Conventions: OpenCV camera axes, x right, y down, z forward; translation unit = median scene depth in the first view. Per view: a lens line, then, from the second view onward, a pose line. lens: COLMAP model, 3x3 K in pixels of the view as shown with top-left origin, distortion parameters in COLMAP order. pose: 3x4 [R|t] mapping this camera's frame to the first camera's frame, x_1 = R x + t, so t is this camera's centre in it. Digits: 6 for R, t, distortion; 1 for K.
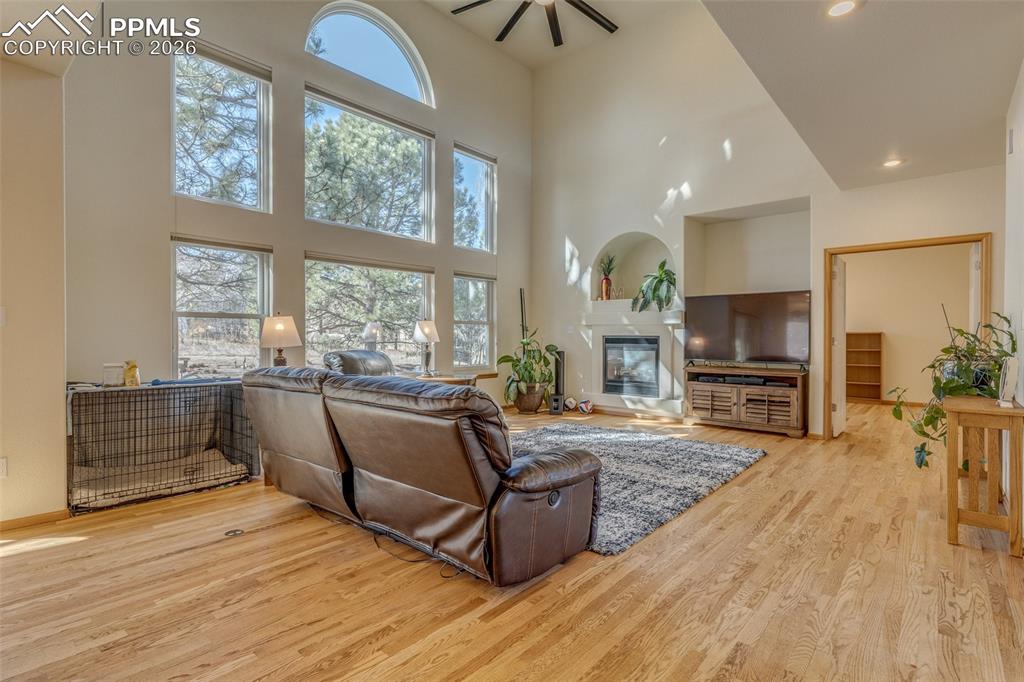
lens RADIAL K [[503.1, 0, 514.9], [0, 503.1, 334.9], [0, 0, 1]] dist [-0.000812, 0.000124]
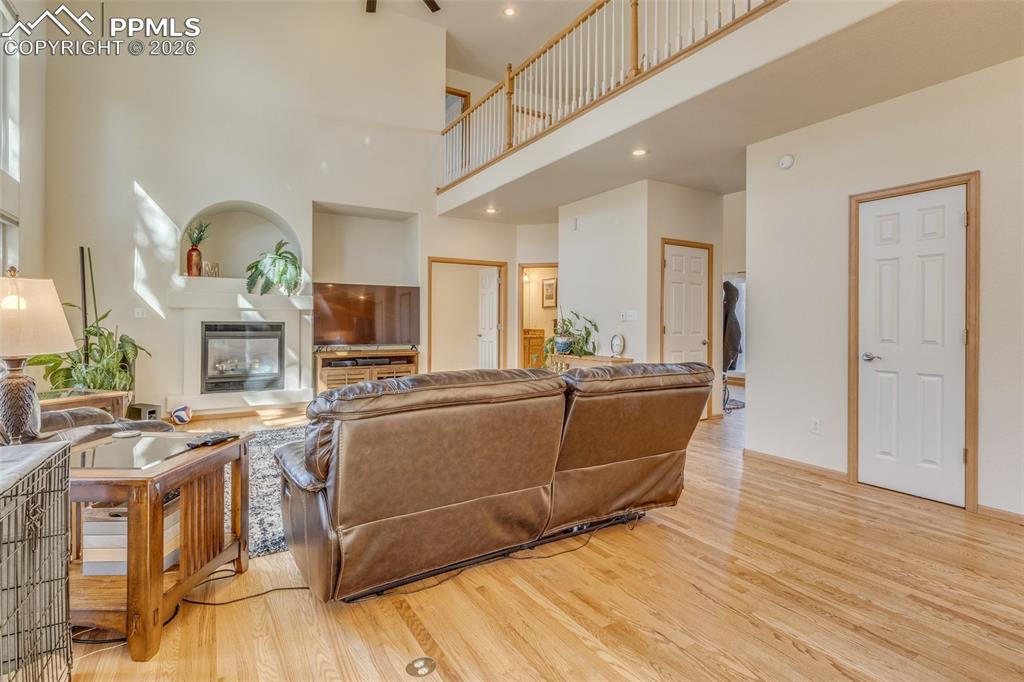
lens RADIAL K [[498.5, 0, 515.6], [0, 498.5, 345.9], [0, 0, 1]] dist [0.000003, 0.001239]
pose [[0.303543, -0.045657, 0.951723, -0.548689], [-0.006591, 0.998727, 0.050014, -0.003888], [-0.952795, -0.021454, 0.302855, 0.378515]]
